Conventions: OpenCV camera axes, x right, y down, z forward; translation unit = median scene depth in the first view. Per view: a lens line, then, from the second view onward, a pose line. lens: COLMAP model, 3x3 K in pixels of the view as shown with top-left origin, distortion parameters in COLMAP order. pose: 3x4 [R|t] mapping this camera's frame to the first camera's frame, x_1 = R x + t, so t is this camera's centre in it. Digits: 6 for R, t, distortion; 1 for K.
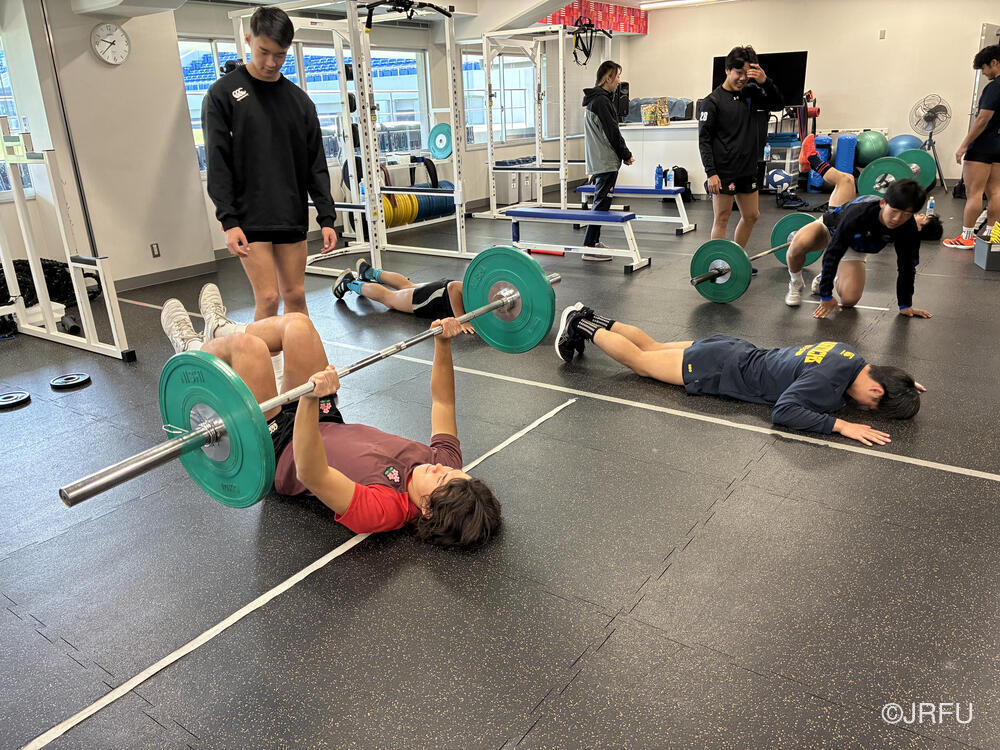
lens RADIAL K [[762.2, 0, 499.2], [0, 762.2, 369.2], [0, 0, 1]] dist [0.037622, -0.052806]
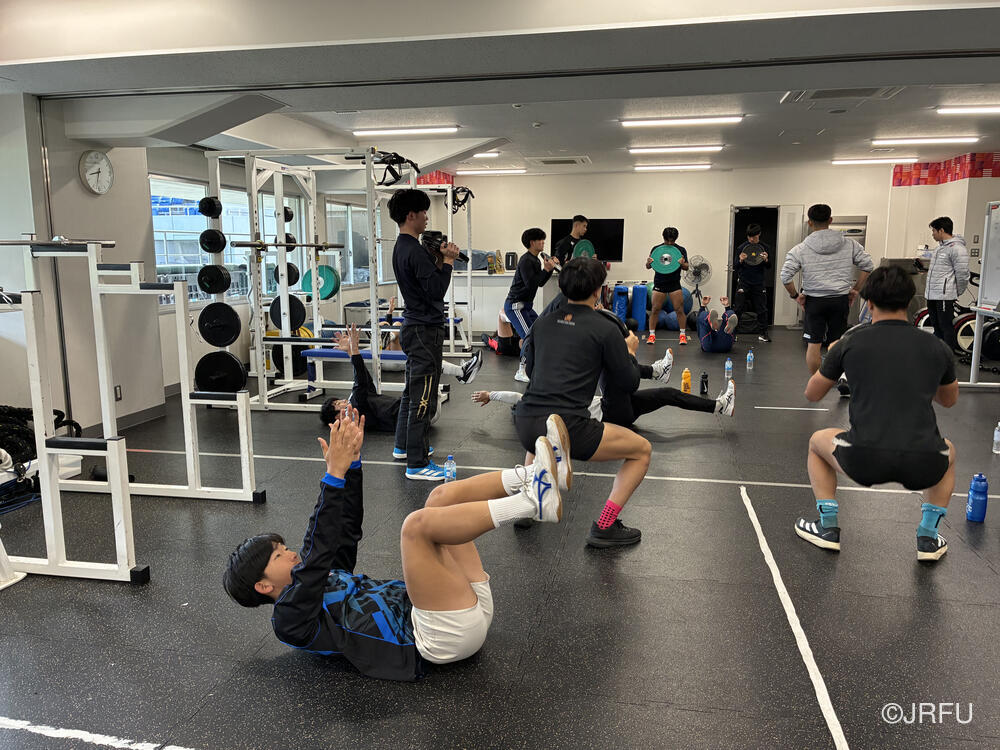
lens RADIAL K [[762.2, 0, 494.9], [0, 762.2, 370.5], [0, 0, 1]] dist [0.037622, -0.052806]
pose [[0.916797, -0.026483, 0.398475, -0.286411], [0.099120, 0.981666, -0.162809, 0.005472], [-0.386857, 0.188759, 0.902614, 0.016046]]
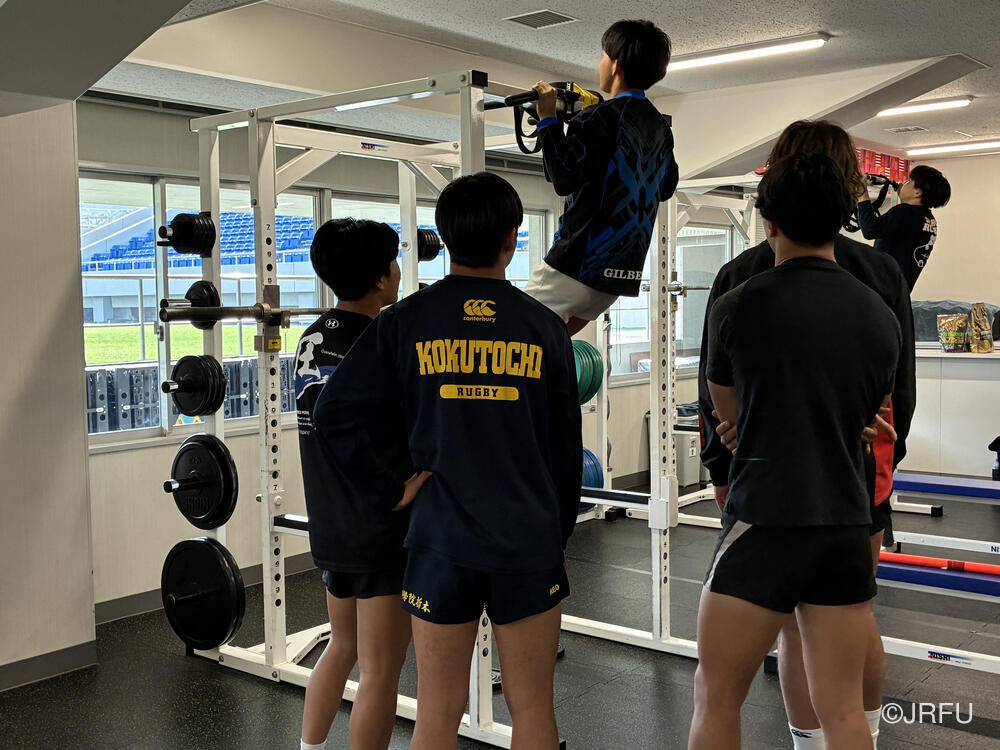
lens RADIAL K [[1133.4, 0, 497.8], [0, 1133.4, 370.9], [0, 0, 1]] dist [0.004141, 0.000000]
pose [[0.997784, 0.027132, -0.060760, -0.082967], [-0.042199, 0.964010, -0.262496, -0.099056], [0.051451, 0.264478, 0.963018, 0.265241]]
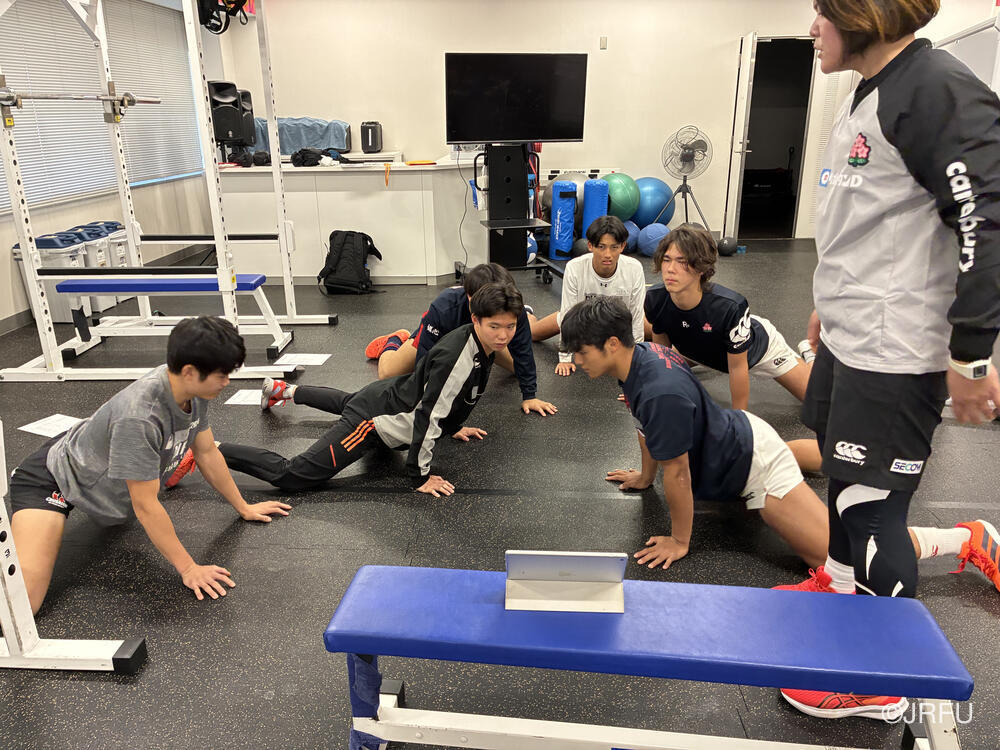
lens RADIAL K [[762.2, 0, 504.3], [0, 762.2, 384.0], [0, 0, 1]] dist [0.037622, -0.052806]
pose [[0.836410, -0.153425, 0.526193, -0.025885], [0.156242, 0.986932, 0.039409, -0.183281], [-0.525363, 0.049251, 0.849451, 0.517266]]
